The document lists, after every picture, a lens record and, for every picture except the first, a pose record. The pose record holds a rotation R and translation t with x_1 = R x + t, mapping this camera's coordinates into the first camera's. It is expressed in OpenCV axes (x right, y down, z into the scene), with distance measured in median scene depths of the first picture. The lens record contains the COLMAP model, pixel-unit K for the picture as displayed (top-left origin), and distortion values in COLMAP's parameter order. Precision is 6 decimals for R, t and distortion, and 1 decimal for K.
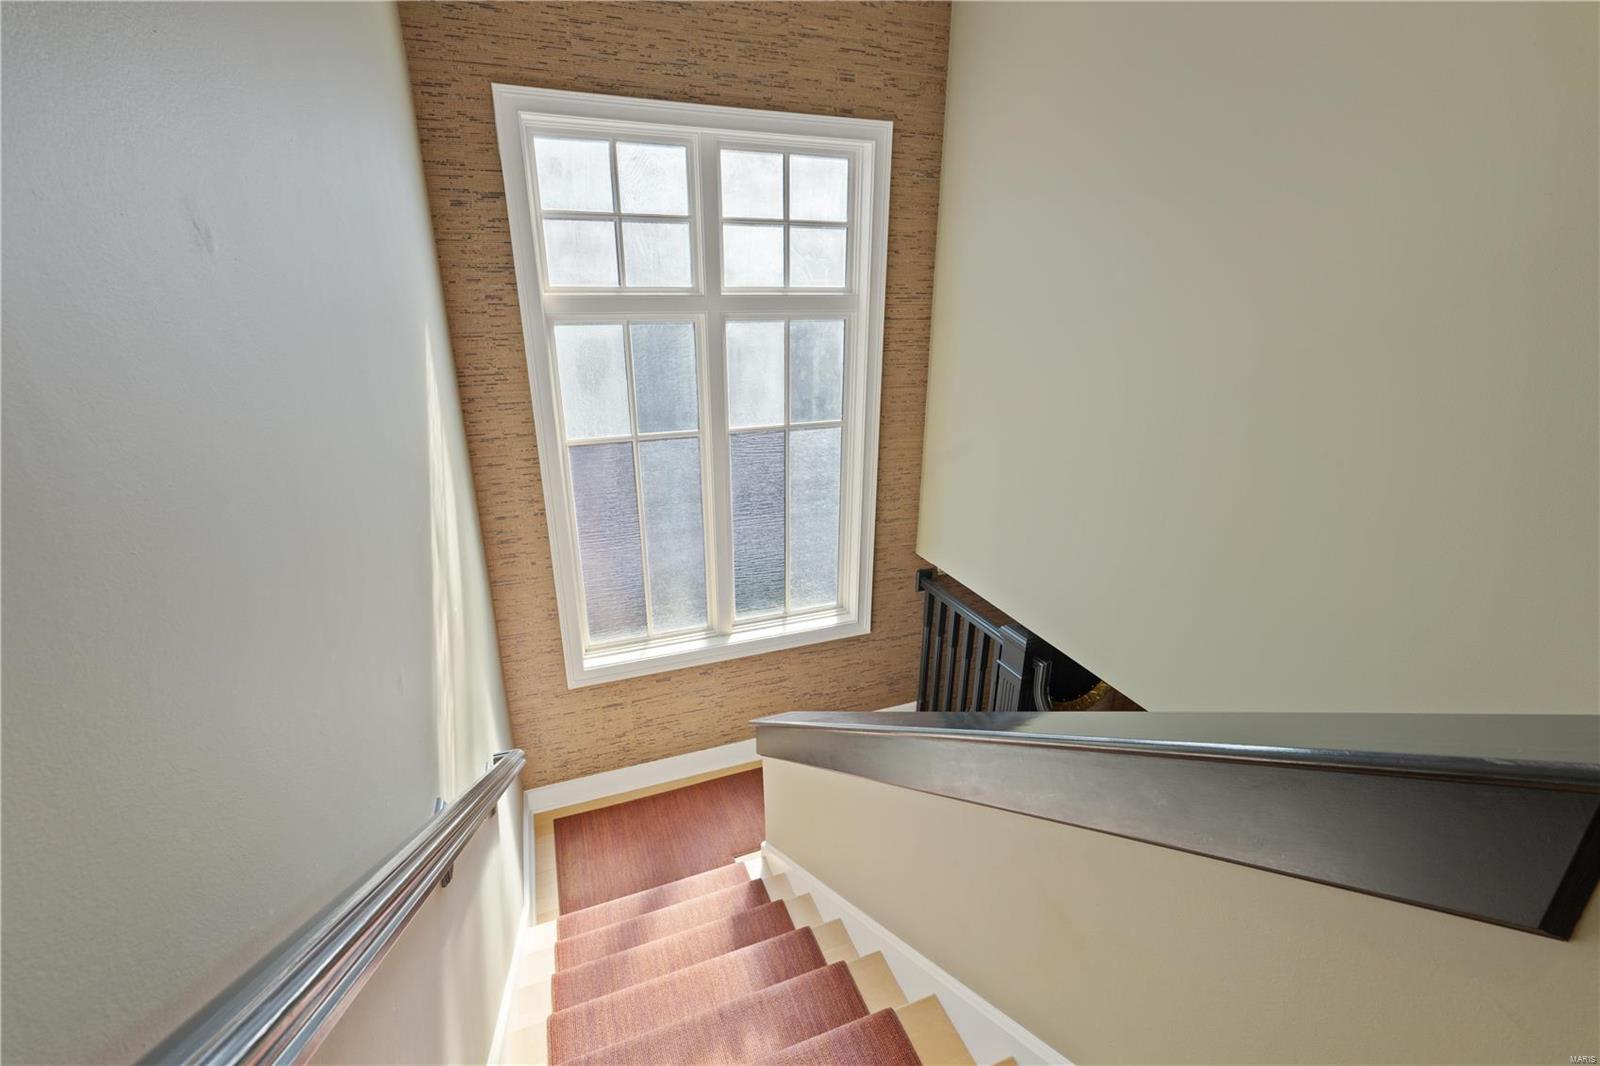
lens RADIAL K [[689.5, 0, 798.6], [0, 689.5, 543.1], [0, 0, 1]] dist [-0.008763, -0.000215]
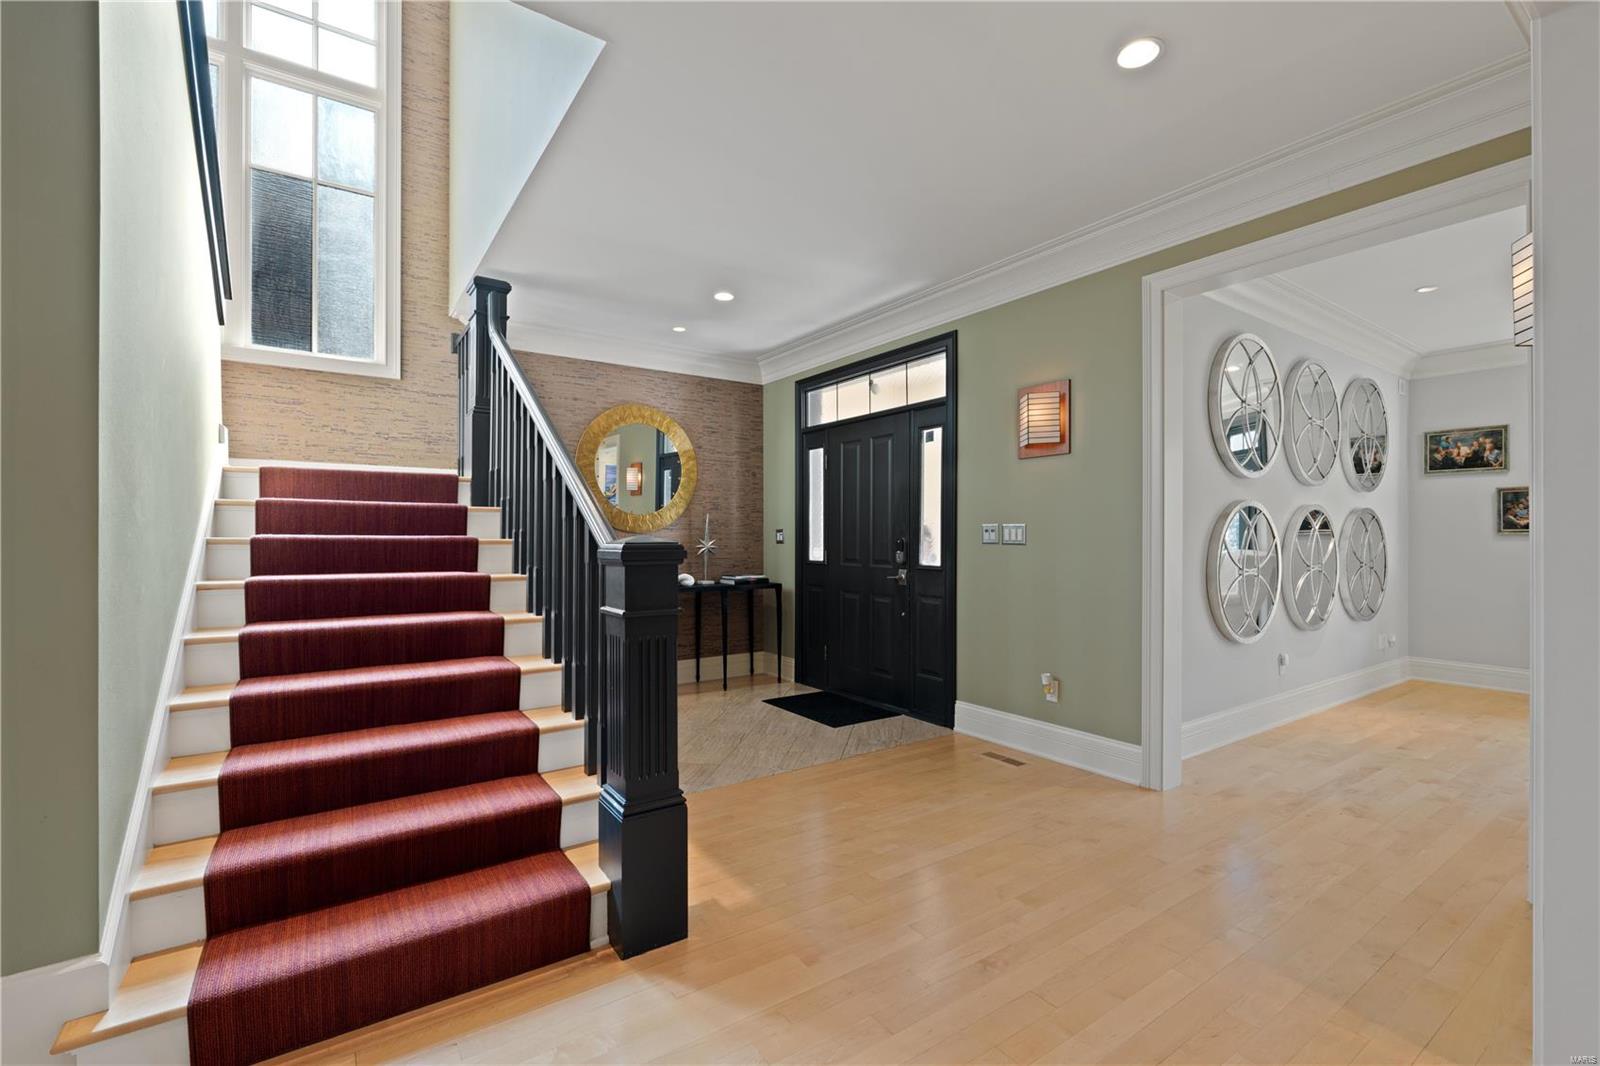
lens RADIAL K [[704.7, 0, 803.8], [0, 704.7, 540.7], [0, 0, 1]] dist [-0.002634, -0.000051]
pose [[0.972638, 0.000037, 0.232327, 0.520764], [0.078625, 0.940941, -0.329316, 0.881062], [-0.218618, 0.338572, 0.915191, -0.082355]]
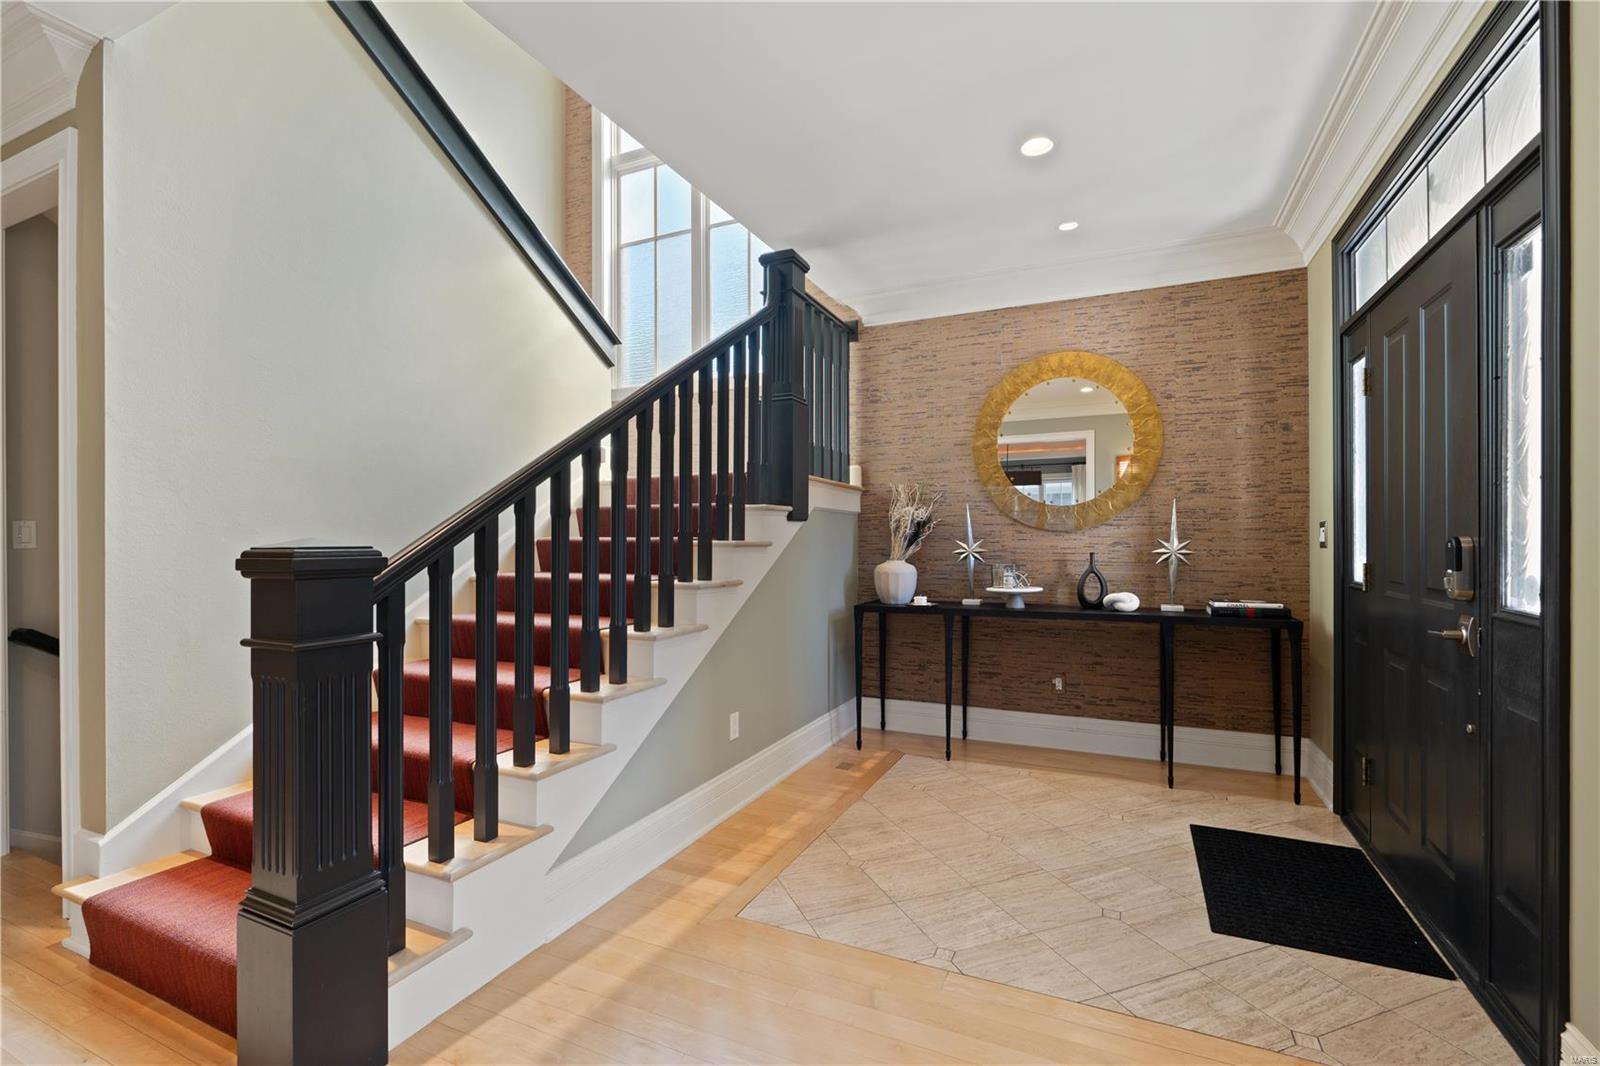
lens RADIAL K [[710.5, 0, 802.2], [0, 710.5, 537.4], [0, 0, 1]] dist [-0.001813, -0.000193]
pose [[0.692794, -0.002583, -0.721131, 1.033559], [-0.245124, 0.939607, -0.238857, 0.708648], [0.678196, 0.342246, 0.650321, 0.392115]]
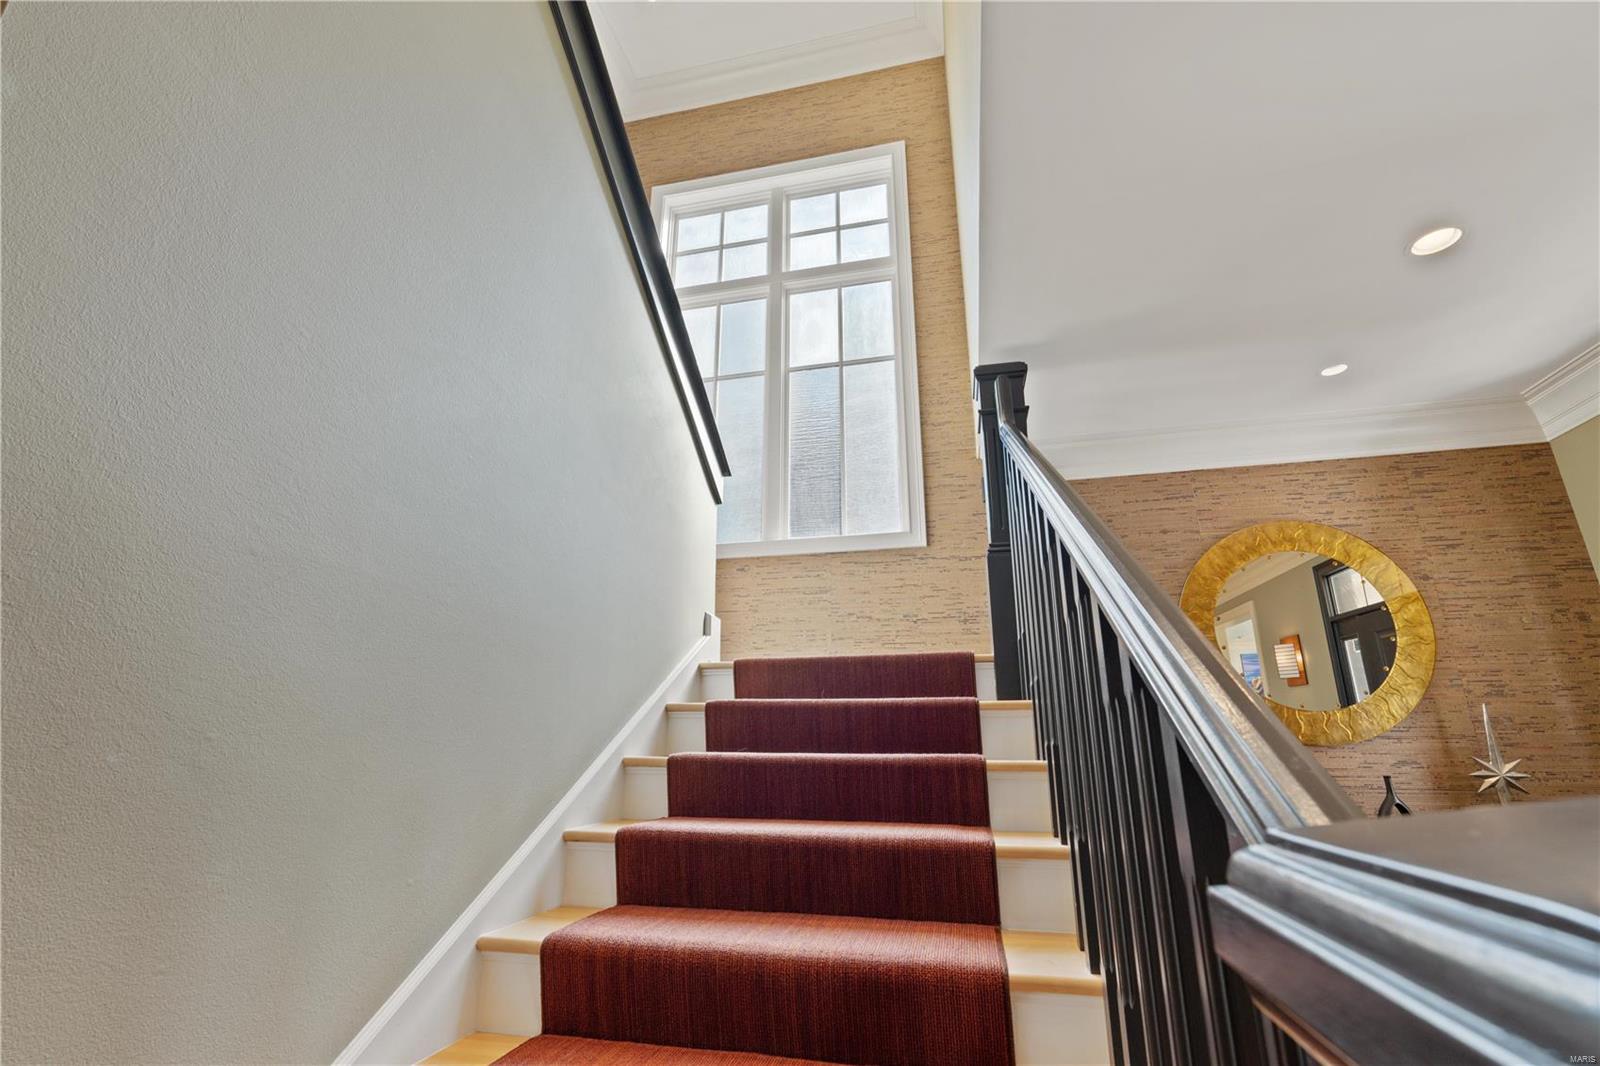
lens RADIAL K [[699.6, 0, 796.4], [0, 699.6, 531.3], [0, 0, 1]] dist [-0.003750, -0.000324]
pose [[0.823827, -0.167989, -0.541377, 0.501600], [-0.195835, 0.811917, -0.549945, 0.706905], [0.531937, 0.559080, 0.635981, 0.382241]]
